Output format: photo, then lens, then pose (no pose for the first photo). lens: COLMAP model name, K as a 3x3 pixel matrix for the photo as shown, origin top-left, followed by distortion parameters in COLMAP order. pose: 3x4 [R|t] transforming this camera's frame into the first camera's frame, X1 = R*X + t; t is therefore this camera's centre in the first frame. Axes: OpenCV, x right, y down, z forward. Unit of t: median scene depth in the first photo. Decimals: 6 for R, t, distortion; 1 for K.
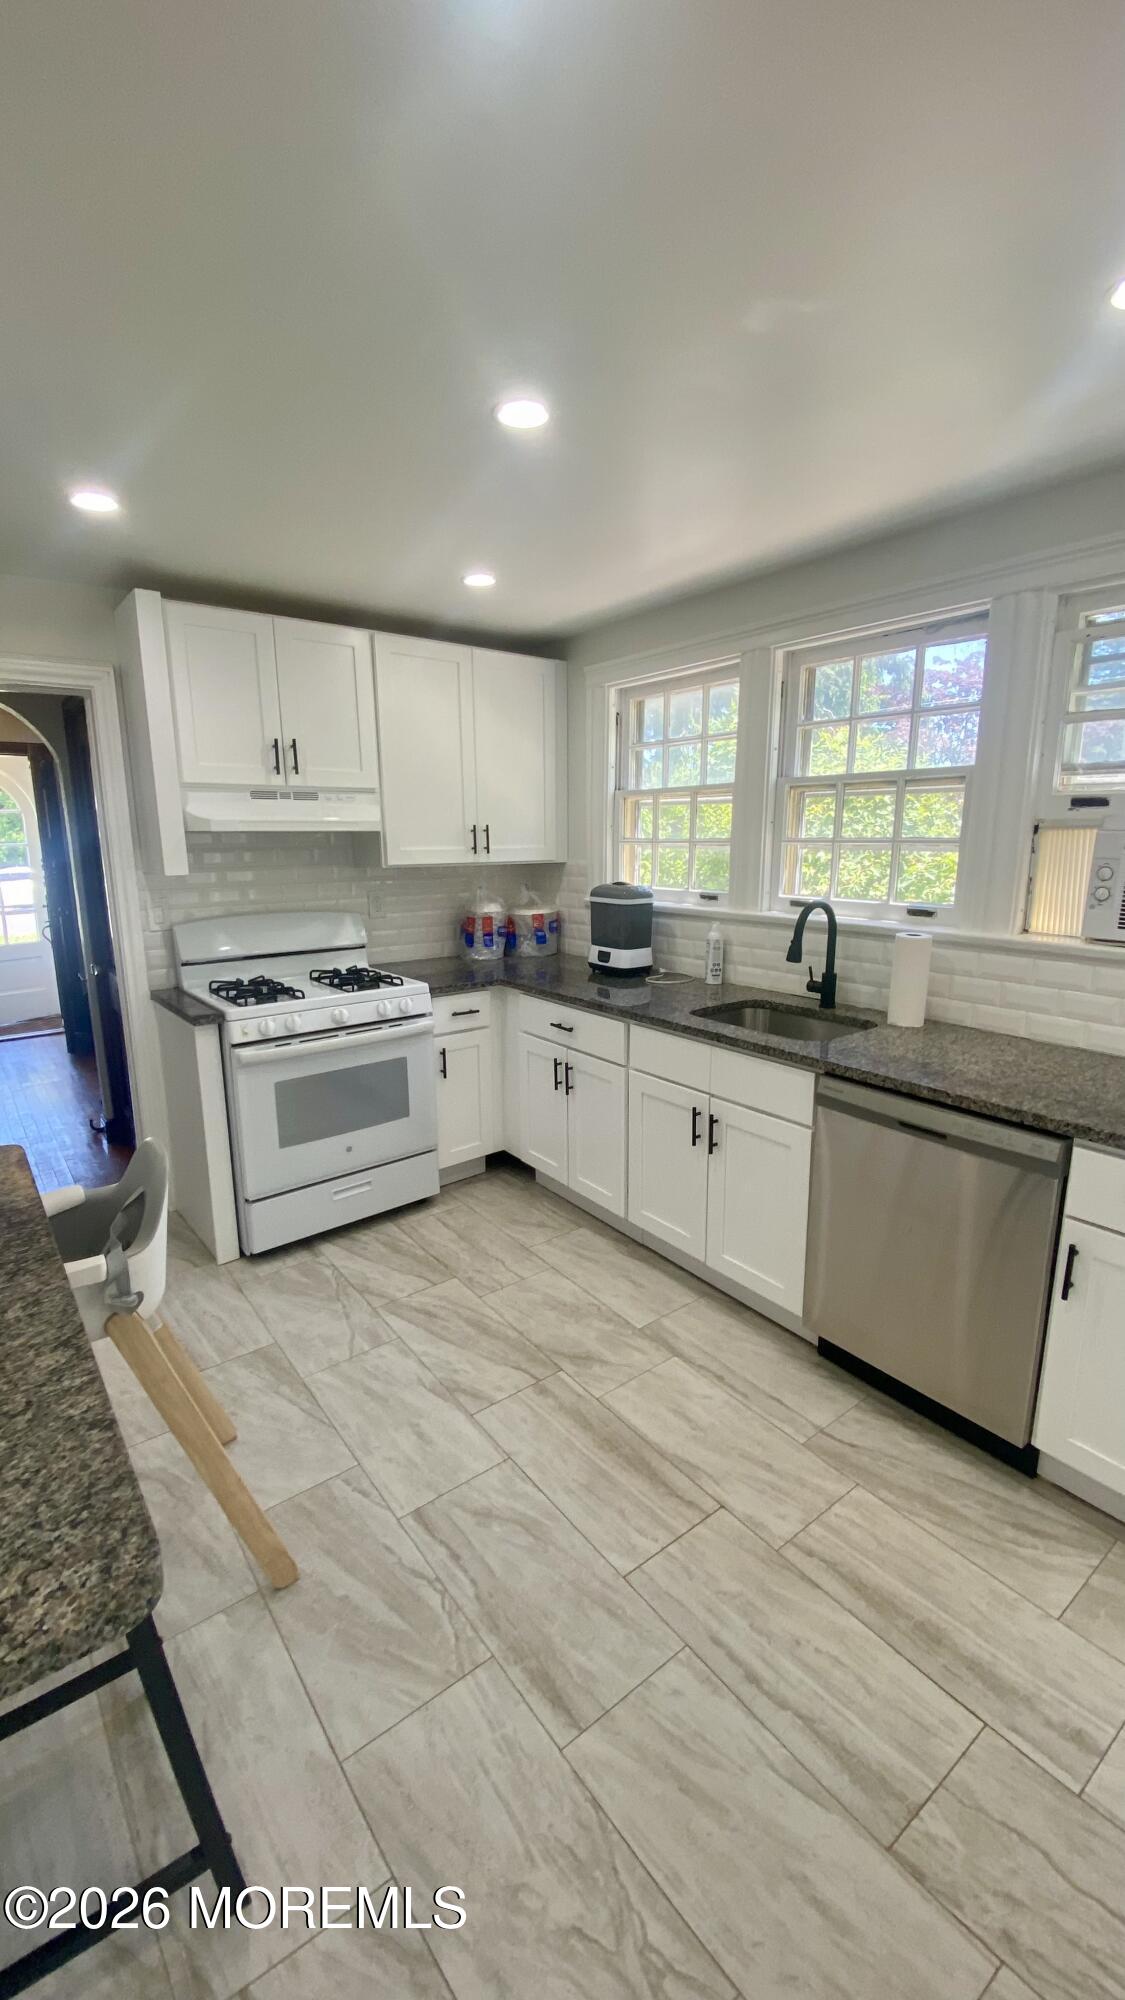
lens RADIAL K [[821.4, 0, 566.4], [0, 821.4, 1003.6], [0, 0, 1]] dist [0.055299, -0.000917]
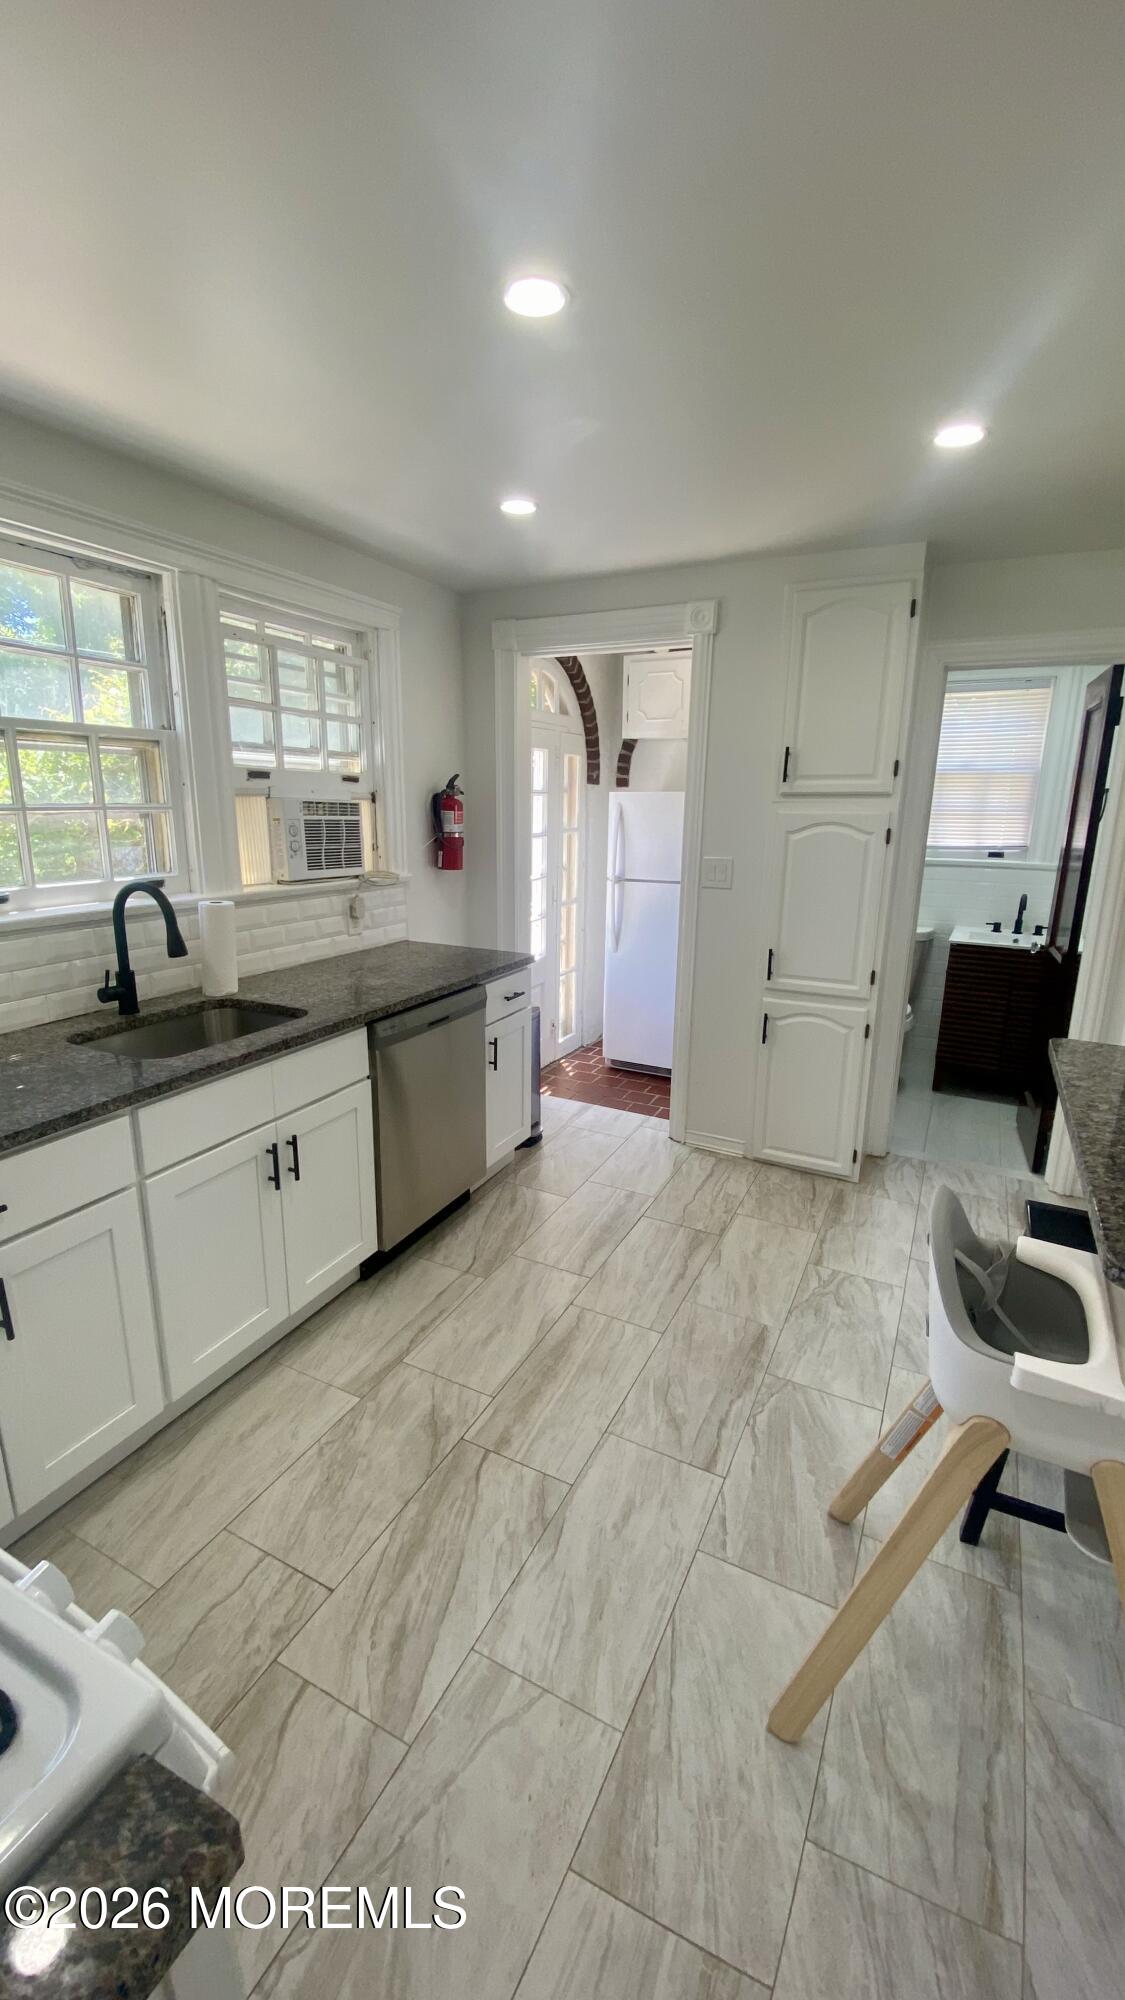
lens RADIAL K [[821.4, 0, 561.8], [0, 821.4, 993.6], [0, 0, 1]] dist [0.055299, -0.000917]
pose [[-0.415814, -0.219303, 0.882612, -0.739468], [0.185290, 0.929706, 0.318298, -0.247284], [-0.890374, 0.295892, -0.345951, 1.126328]]
